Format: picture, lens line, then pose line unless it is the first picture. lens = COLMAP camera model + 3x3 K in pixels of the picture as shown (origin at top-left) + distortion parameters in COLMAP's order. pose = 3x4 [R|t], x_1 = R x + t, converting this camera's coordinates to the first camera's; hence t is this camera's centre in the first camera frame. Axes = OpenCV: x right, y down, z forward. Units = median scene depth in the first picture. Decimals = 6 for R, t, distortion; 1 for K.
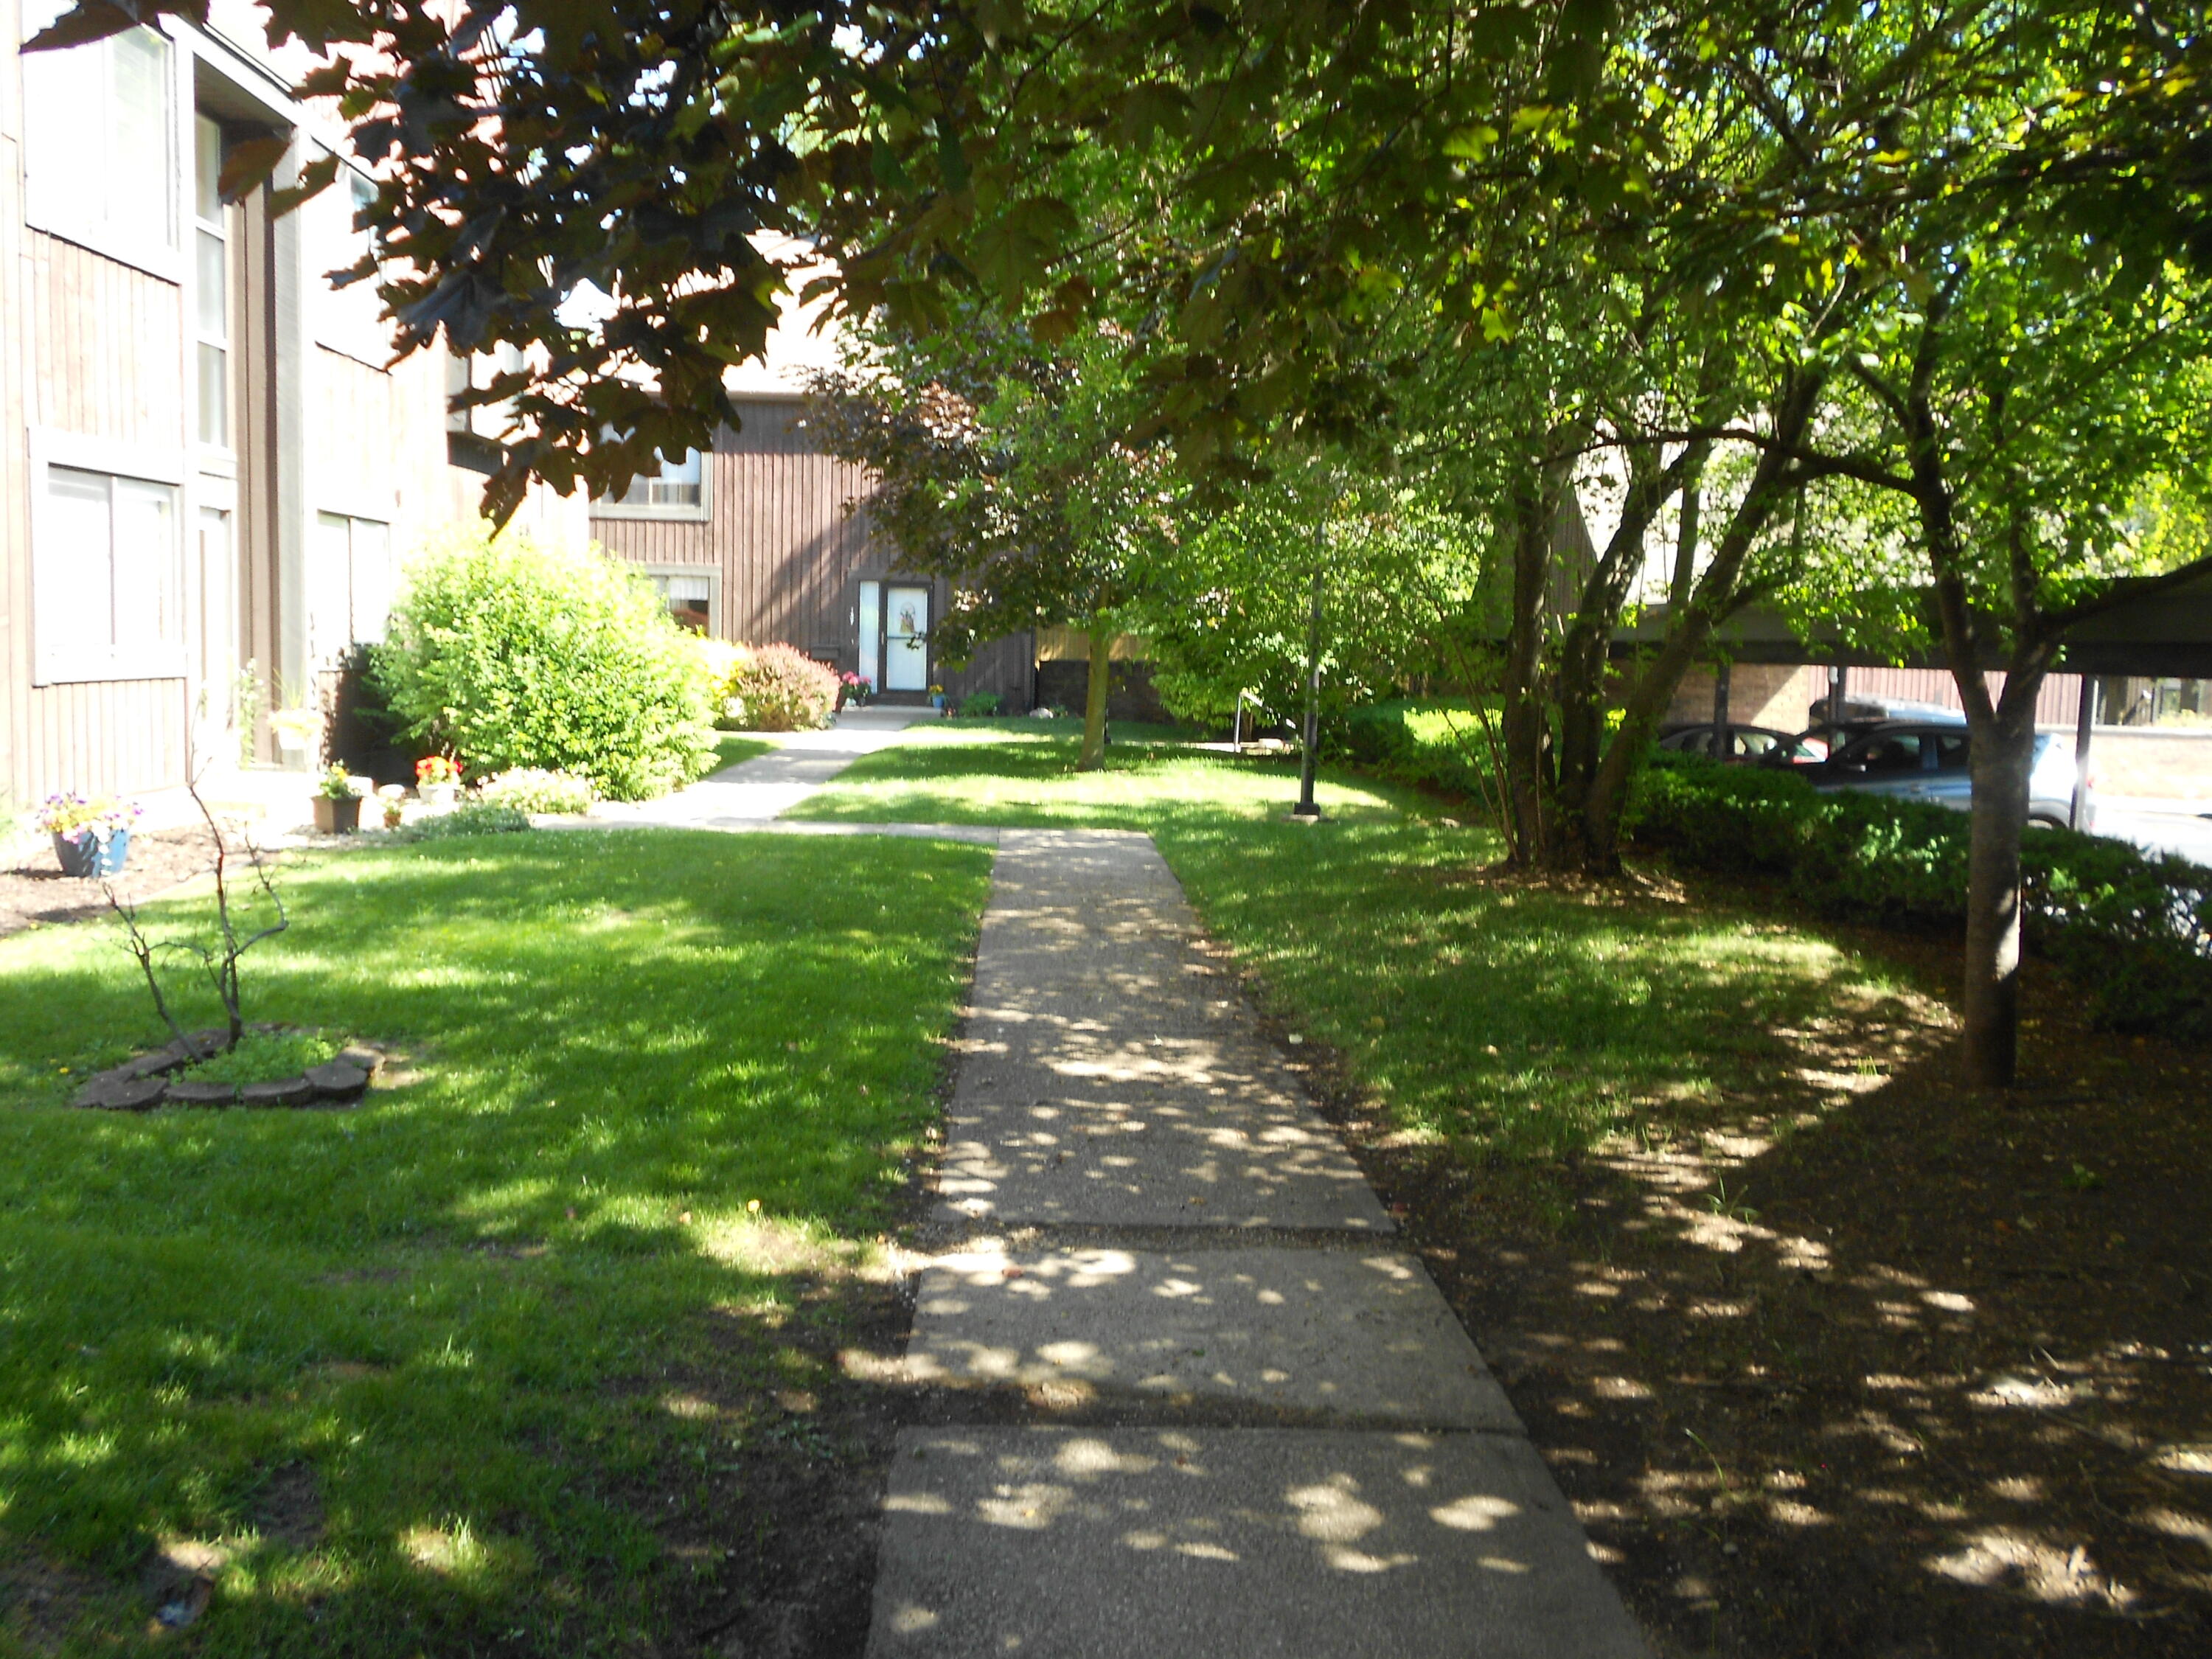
lens RADIAL K [[1841.5, 0, 1060.5], [0, 1841.5, 812.1], [0, 0, 1]] dist [-0.046189, 0.055258]
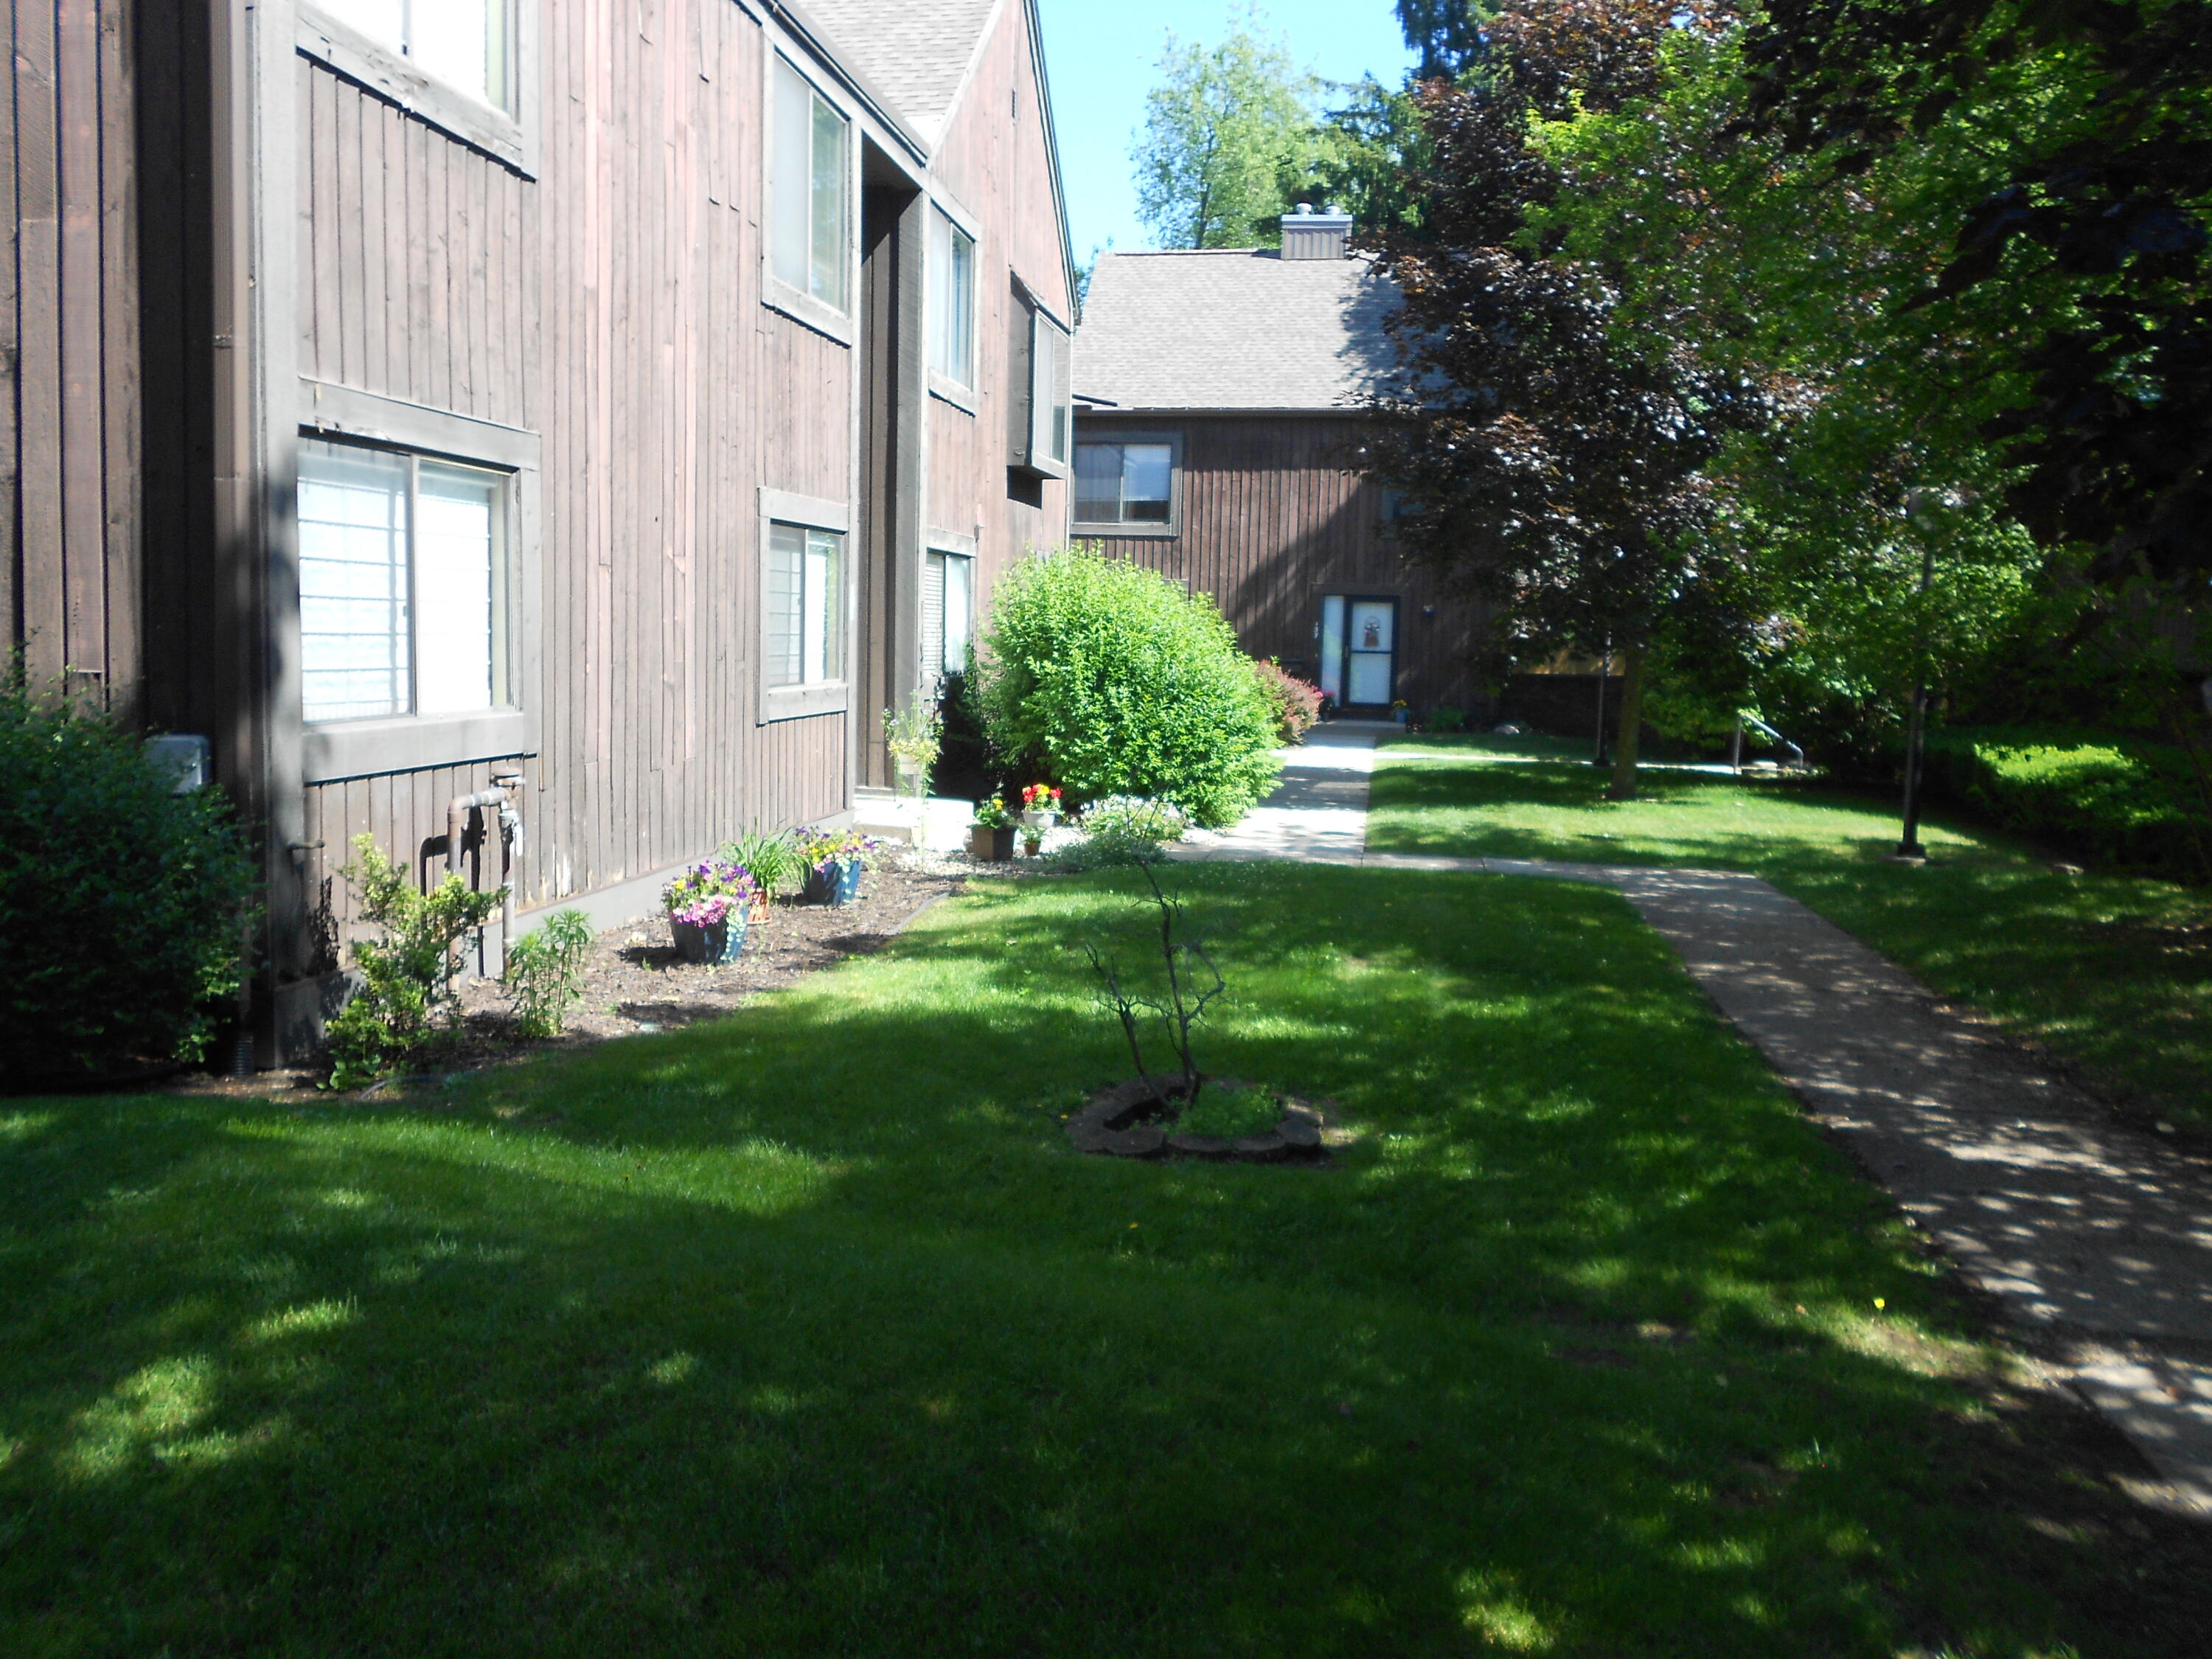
lens RADIAL K [[1841.5, 0, 1060.5], [0, 1841.5, 812.1], [0, 0, 1]] dist [-0.046189, 0.055258]
pose [[0.976294, 0.019515, -0.215569, -0.098274], [-0.020108, 0.999798, -0.000556, -0.012863], [0.215515, 0.004877, 0.976488, -0.025725]]
